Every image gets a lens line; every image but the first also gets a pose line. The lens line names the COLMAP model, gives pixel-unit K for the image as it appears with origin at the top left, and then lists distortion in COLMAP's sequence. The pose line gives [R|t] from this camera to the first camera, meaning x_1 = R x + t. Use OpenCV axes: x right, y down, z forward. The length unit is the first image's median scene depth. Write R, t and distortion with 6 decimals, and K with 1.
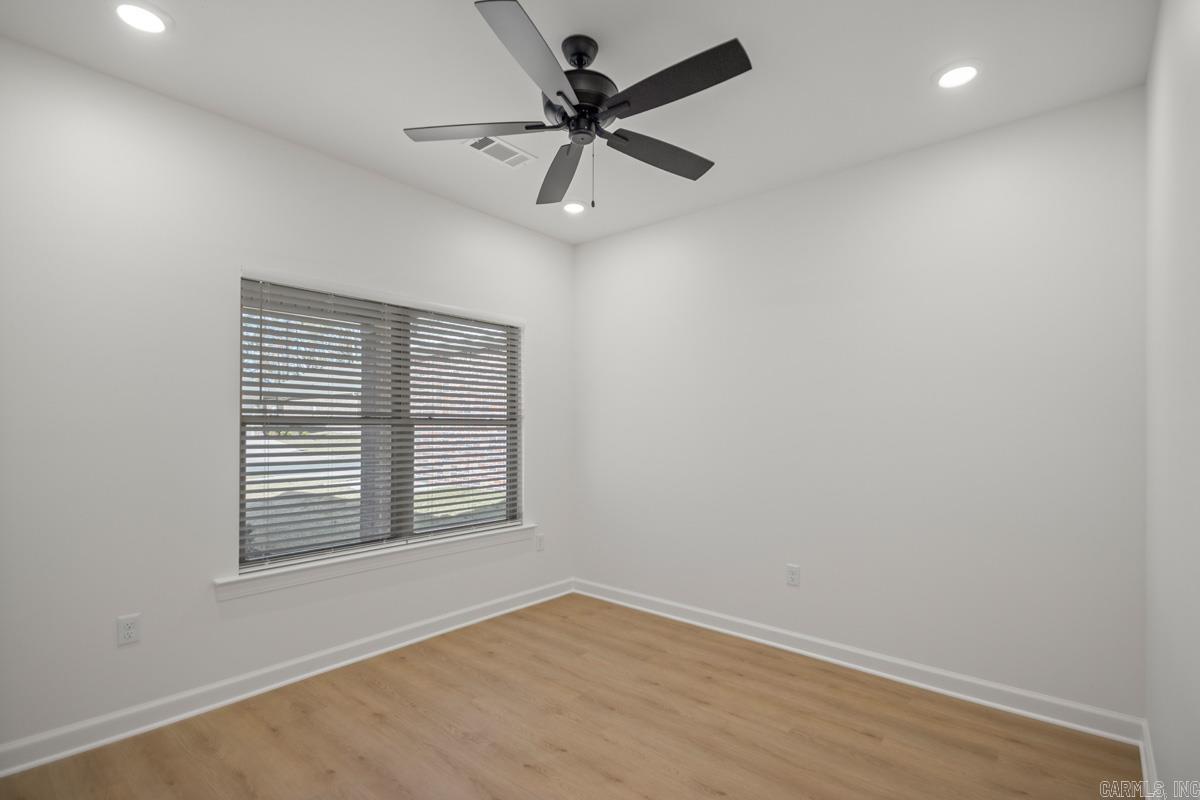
lens RADIAL K [[559.4, 0, 606.7], [0, 559.4, 410.2], [0, 0, 1]] dist [0.025021, -0.000996]
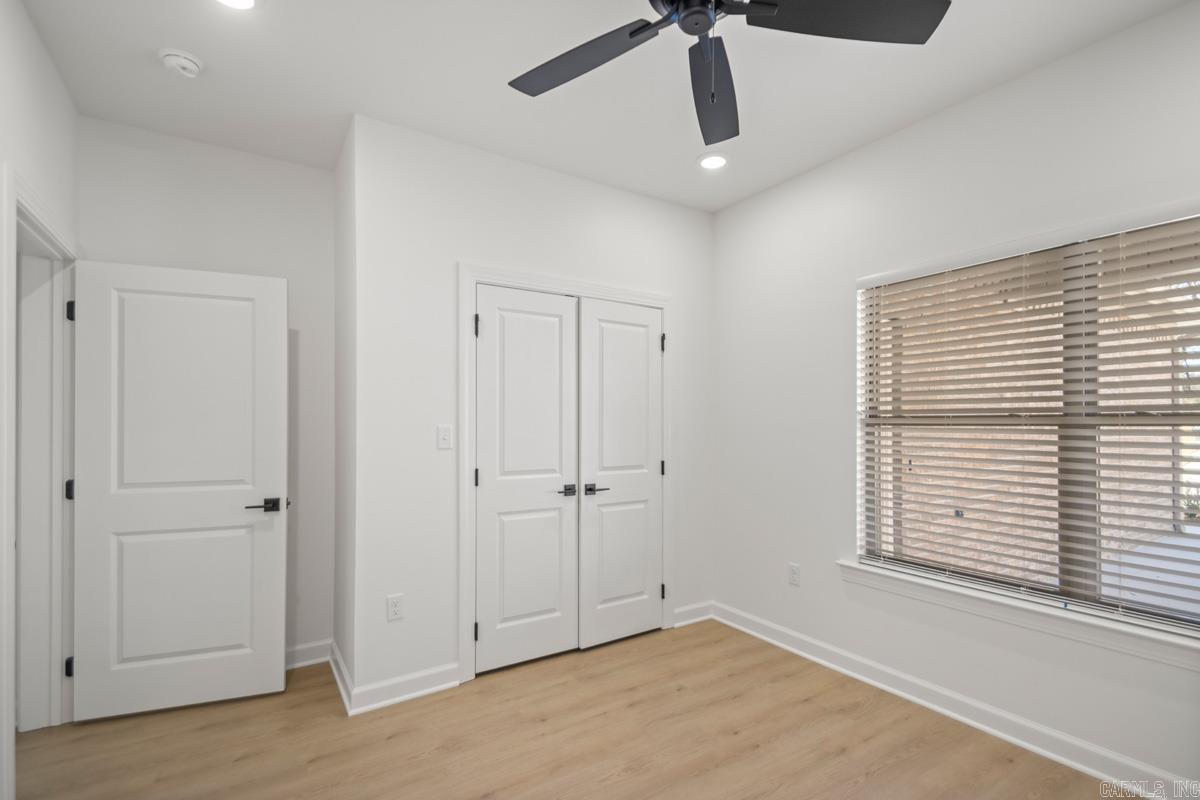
lens RADIAL K [[559.4, 0, 606.7], [0, 559.4, 410.2], [0, 0, 1]] dist [0.025021, -0.000996]
pose [[-0.261736, -0.029551, -0.964687, 0.508135], [0.022240, 0.999081, -0.036639, 0.025514], [0.964883, -0.031045, -0.260838, 0.798425]]
